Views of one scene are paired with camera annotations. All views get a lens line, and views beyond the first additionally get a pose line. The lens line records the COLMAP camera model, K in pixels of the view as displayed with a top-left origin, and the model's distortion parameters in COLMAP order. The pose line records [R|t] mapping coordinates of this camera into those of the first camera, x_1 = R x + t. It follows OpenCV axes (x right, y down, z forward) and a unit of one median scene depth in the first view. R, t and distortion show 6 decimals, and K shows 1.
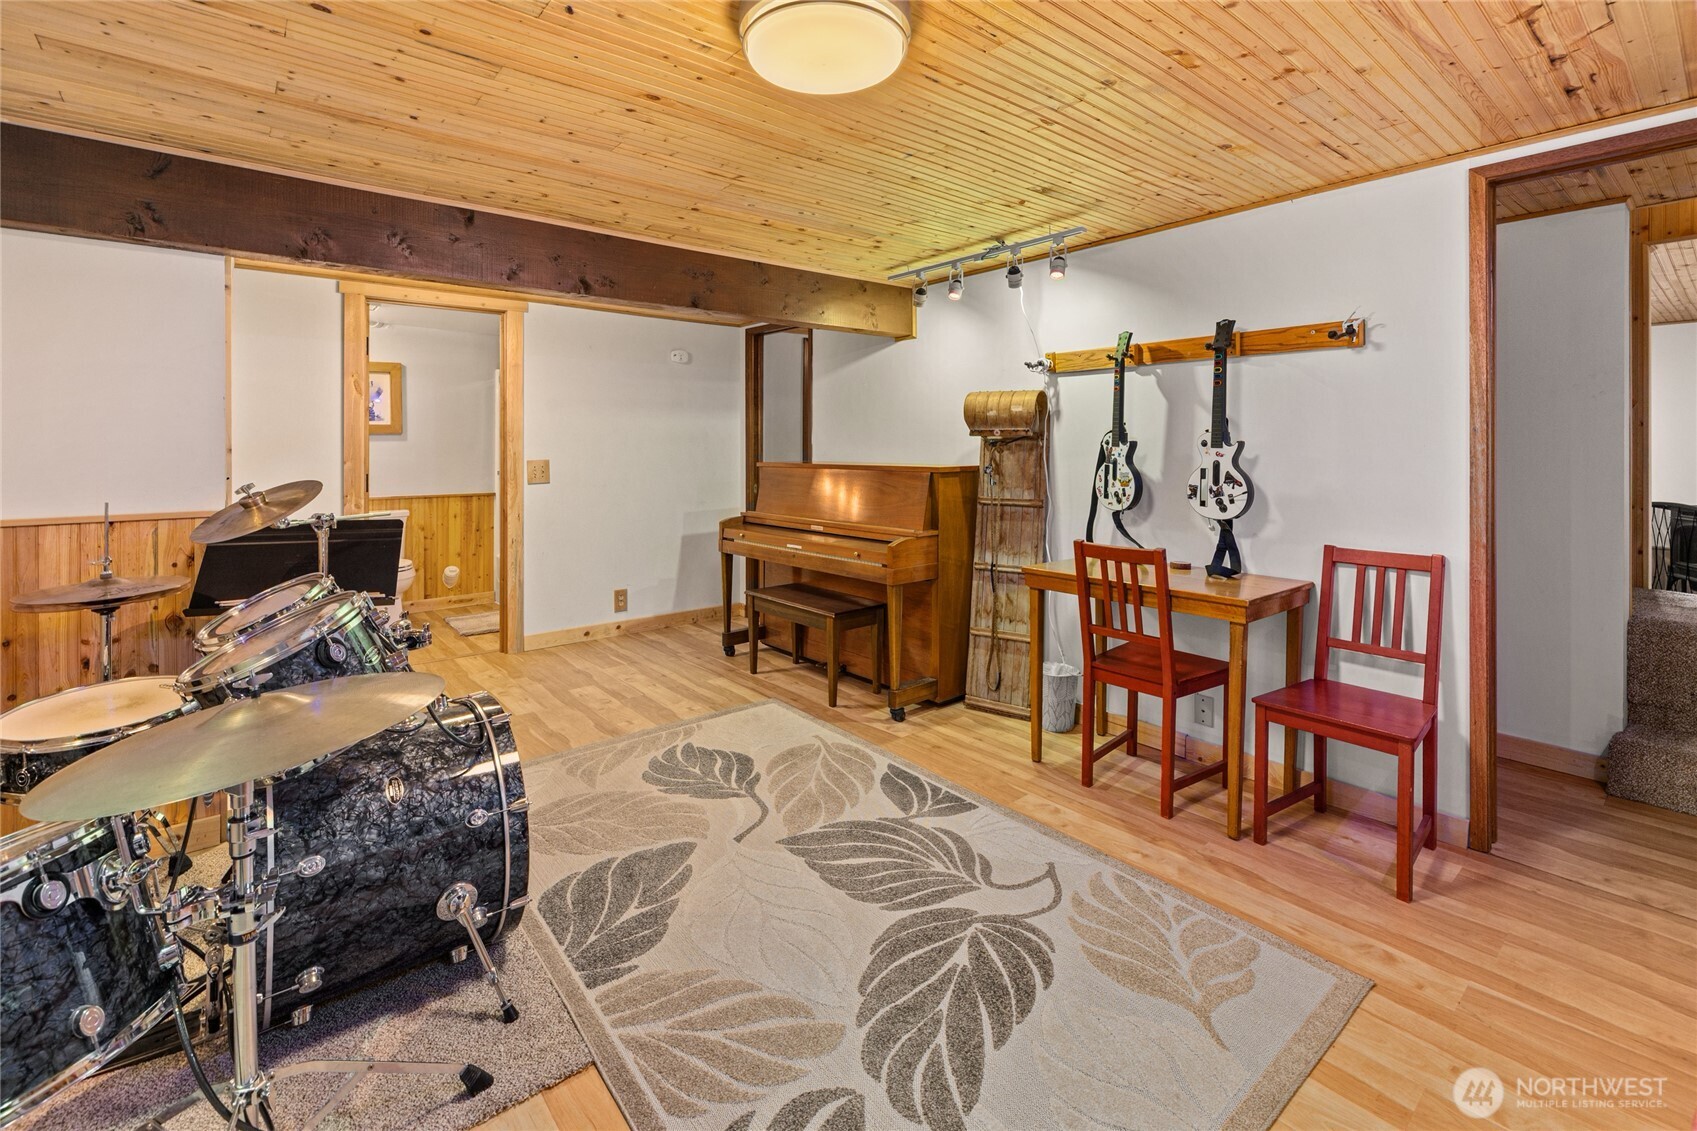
lens RADIAL K [[752.1, 0, 848.8], [0, 752.1, 551.4], [0, 0, 1]] dist [0.003075, 0.000771]
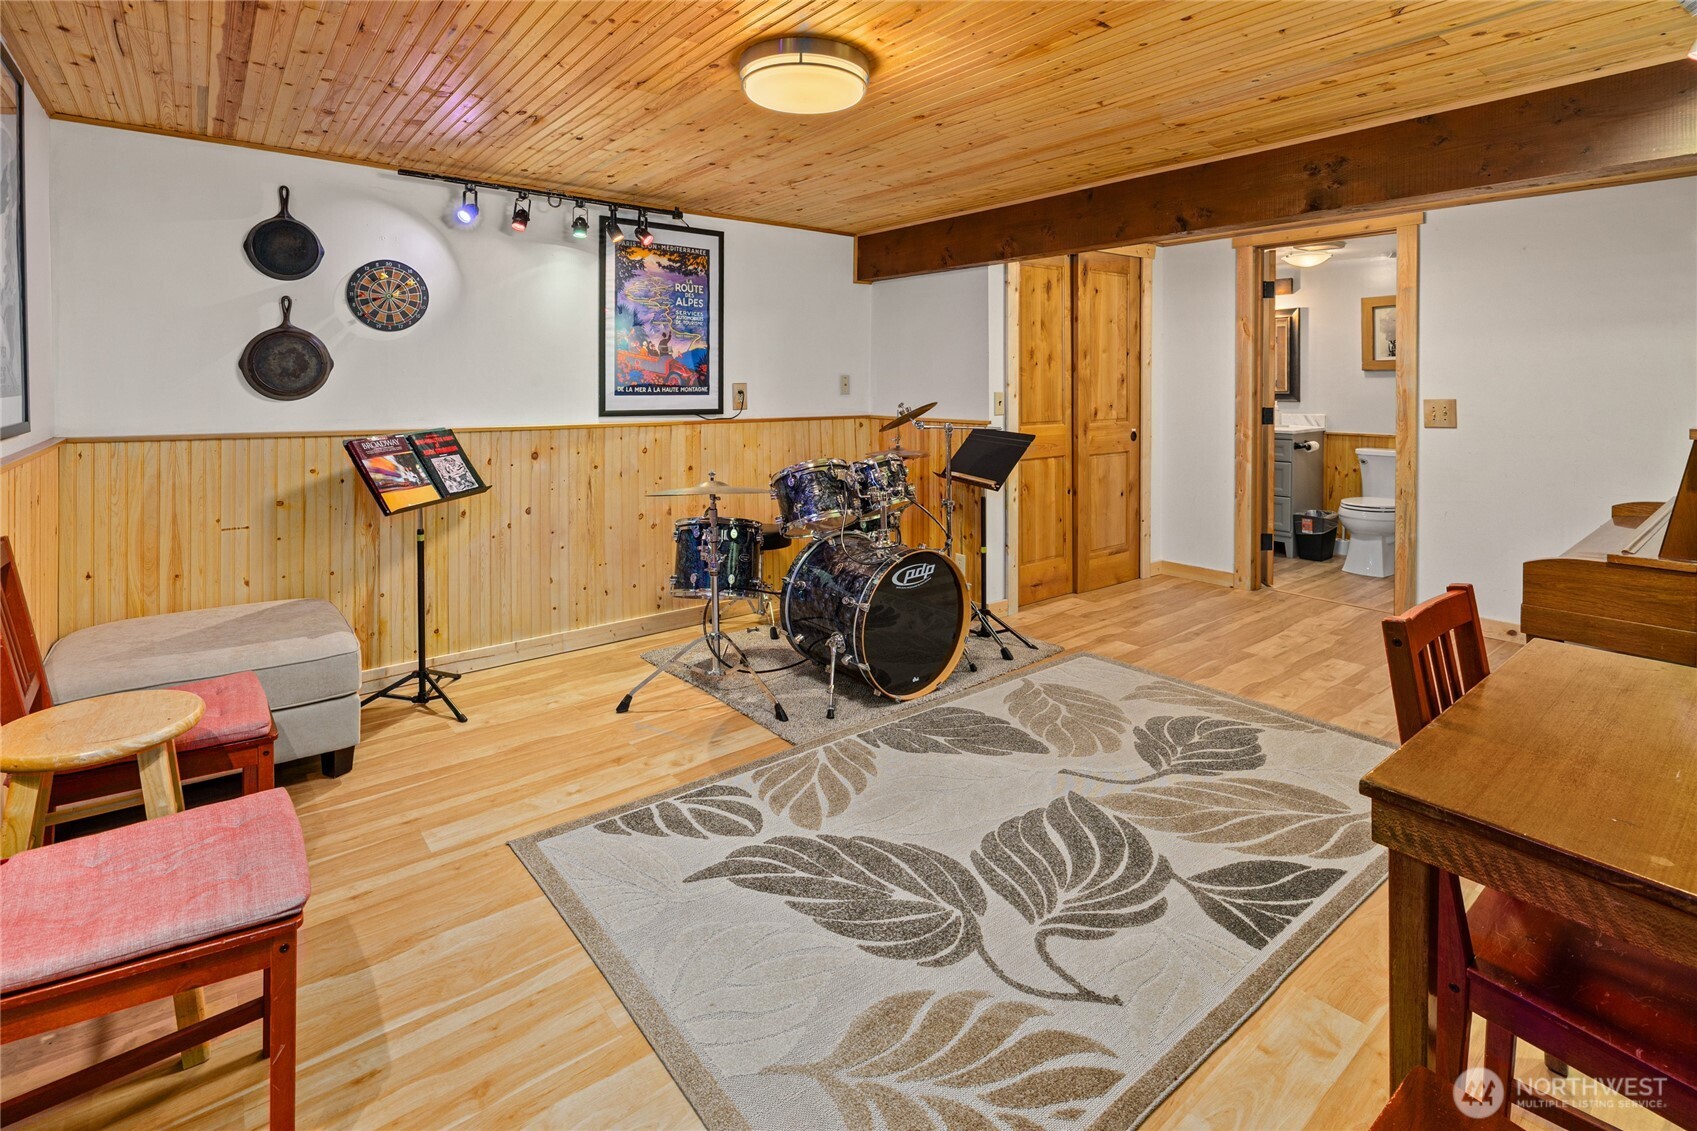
lens RADIAL K [[787.4, 0, 851.9], [0, 787.4, 524.6], [0, 0, 1]] dist [-0.003049, -0.000253]
pose [[-0.010720, 0.176457, -0.984250, 1.039099], [-0.137655, 0.974675, 0.176240, -0.110539], [0.990422, 0.137377, 0.013842, 0.808791]]
